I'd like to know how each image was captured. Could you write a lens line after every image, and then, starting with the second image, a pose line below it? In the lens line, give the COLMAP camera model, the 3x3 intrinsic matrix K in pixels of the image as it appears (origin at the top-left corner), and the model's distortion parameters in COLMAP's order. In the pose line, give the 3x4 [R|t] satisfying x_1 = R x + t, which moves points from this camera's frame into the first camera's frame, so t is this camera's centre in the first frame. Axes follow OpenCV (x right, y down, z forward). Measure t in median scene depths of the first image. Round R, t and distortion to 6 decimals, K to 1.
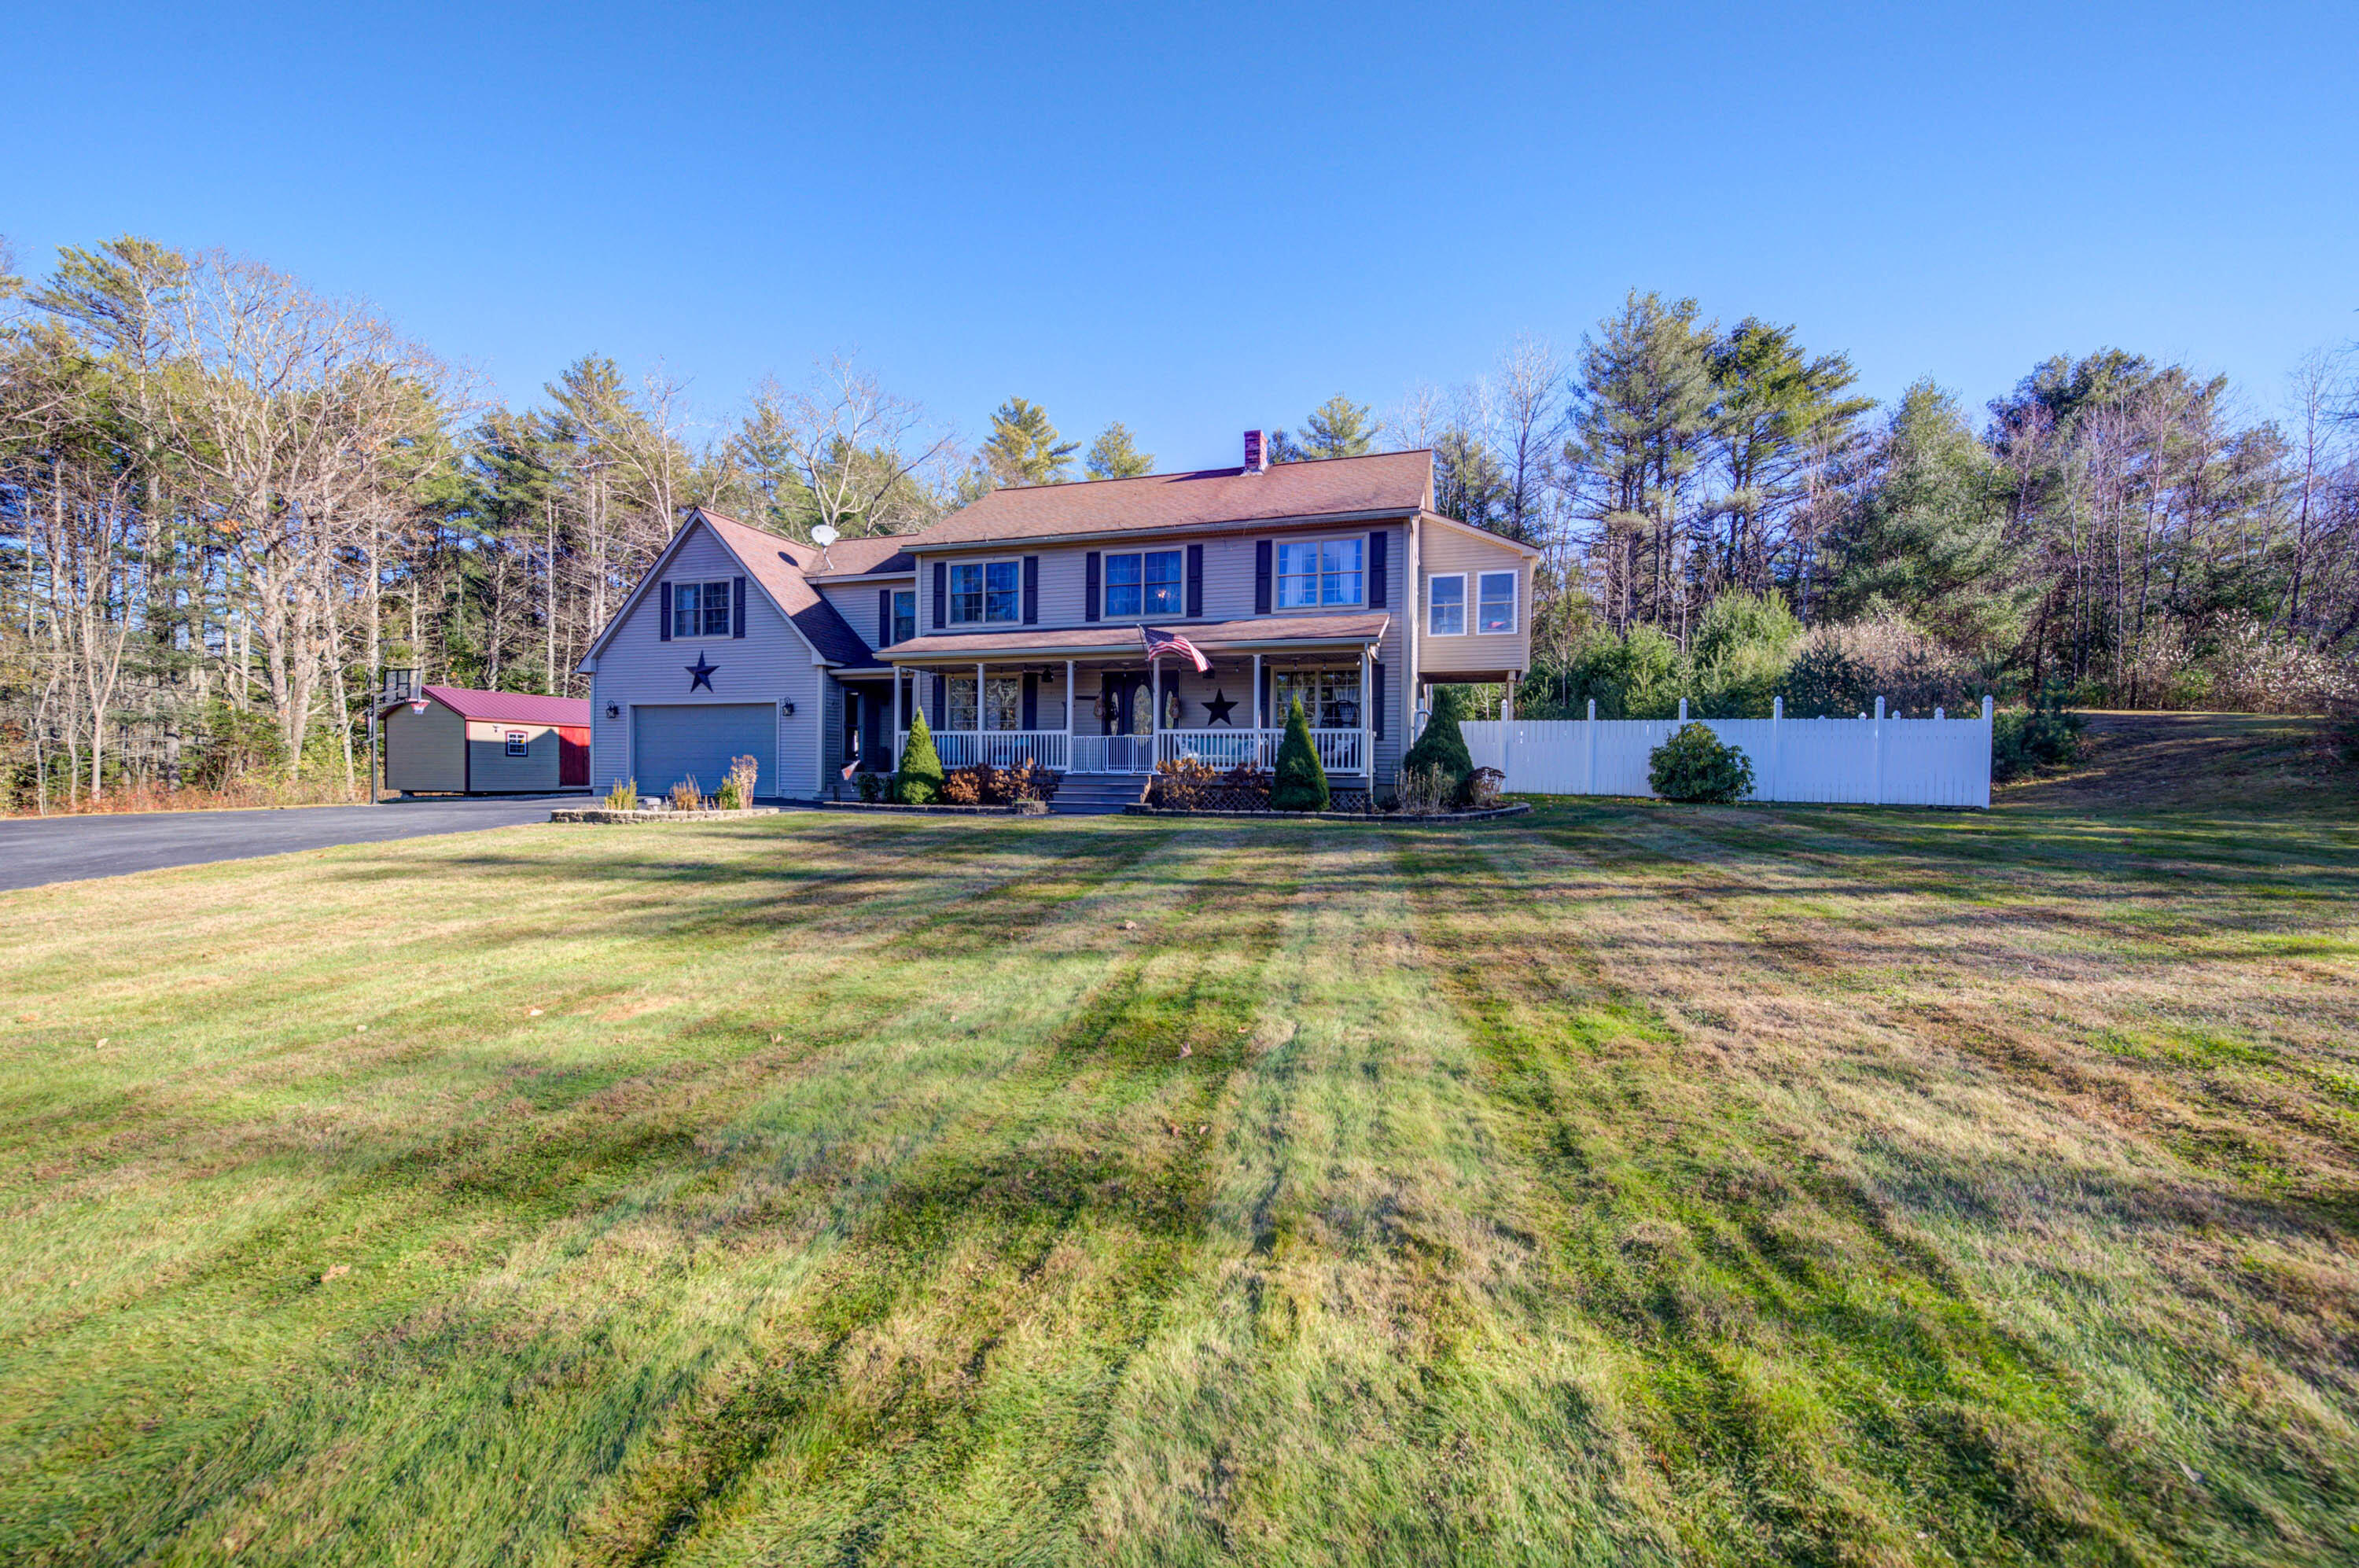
lens RADIAL K [[928.8, 0, 1177.8], [0, 928.8, 777.9], [0, 0, 1]] dist [0.003300, 0.000219]
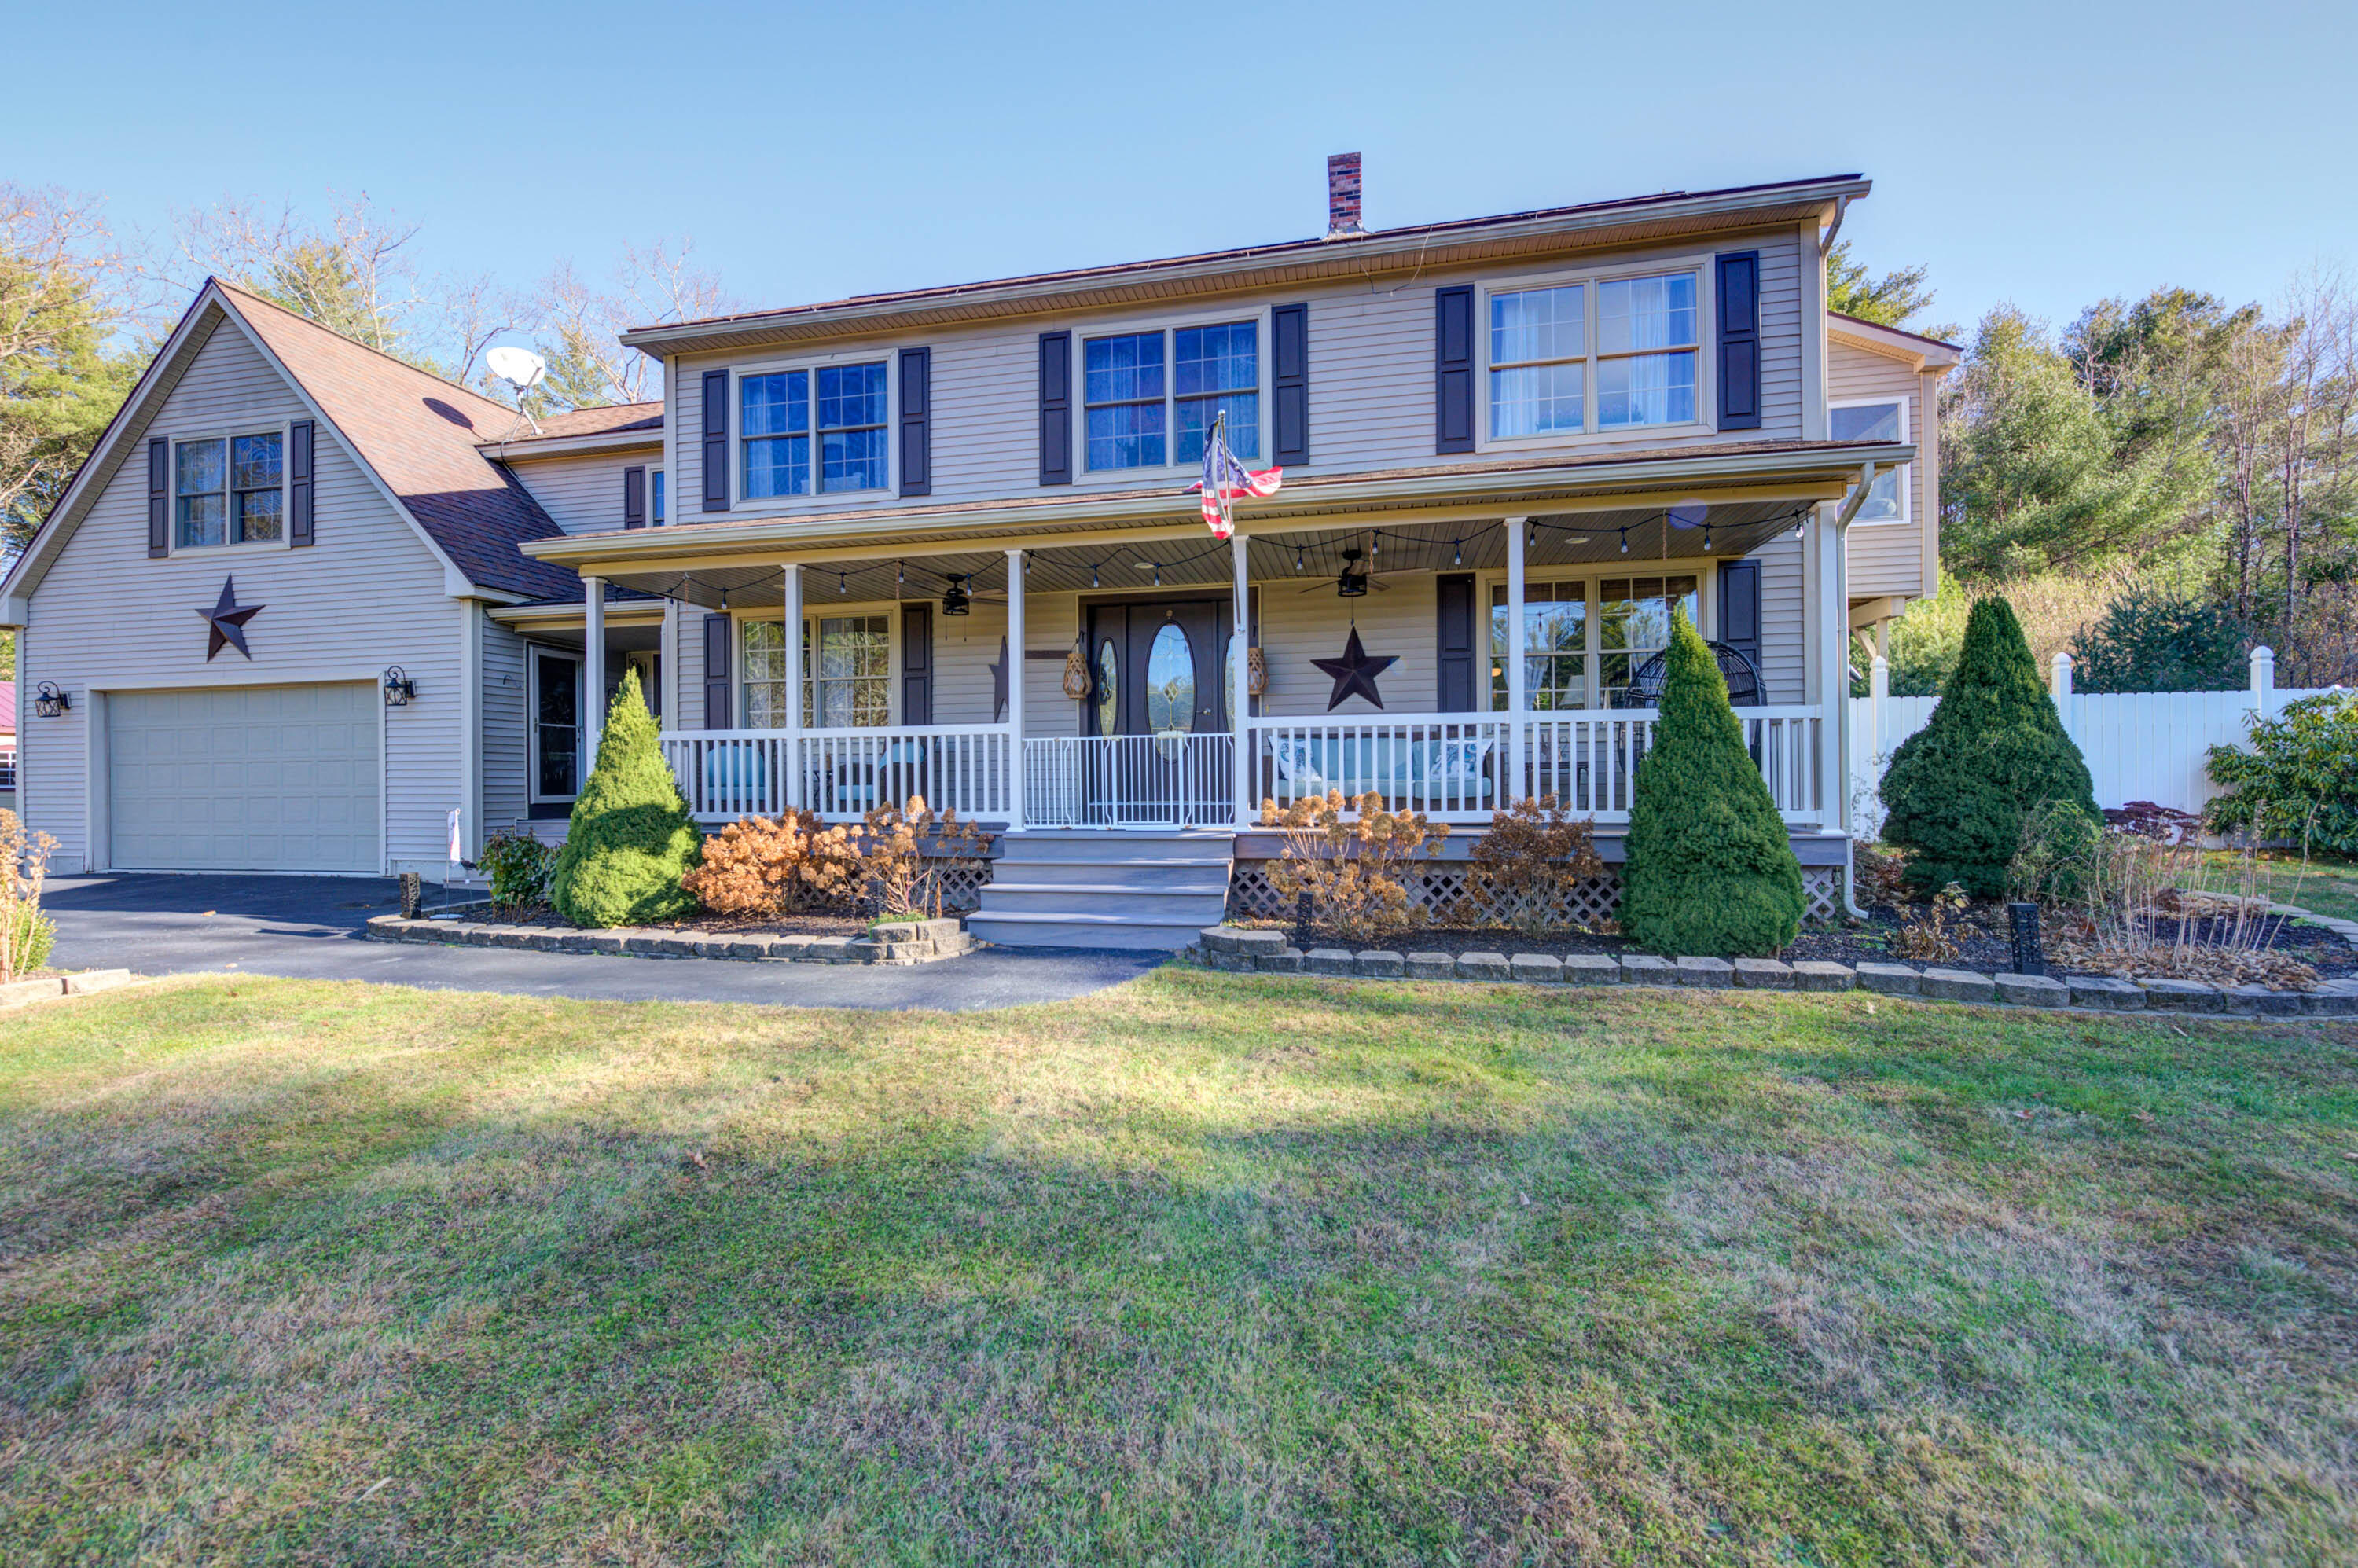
lens RADIAL K [[928.4, 0, 1181.5], [0, 928.4, 782.8], [0, 0, 1]] dist [0.003300, 0.000219]
pose [[0.994604, -0.018586, 0.102067, -0.078040], [0.018732, 0.999824, -0.000469, -0.021265], [-0.102041, 0.002378, 0.994777, 0.531214]]
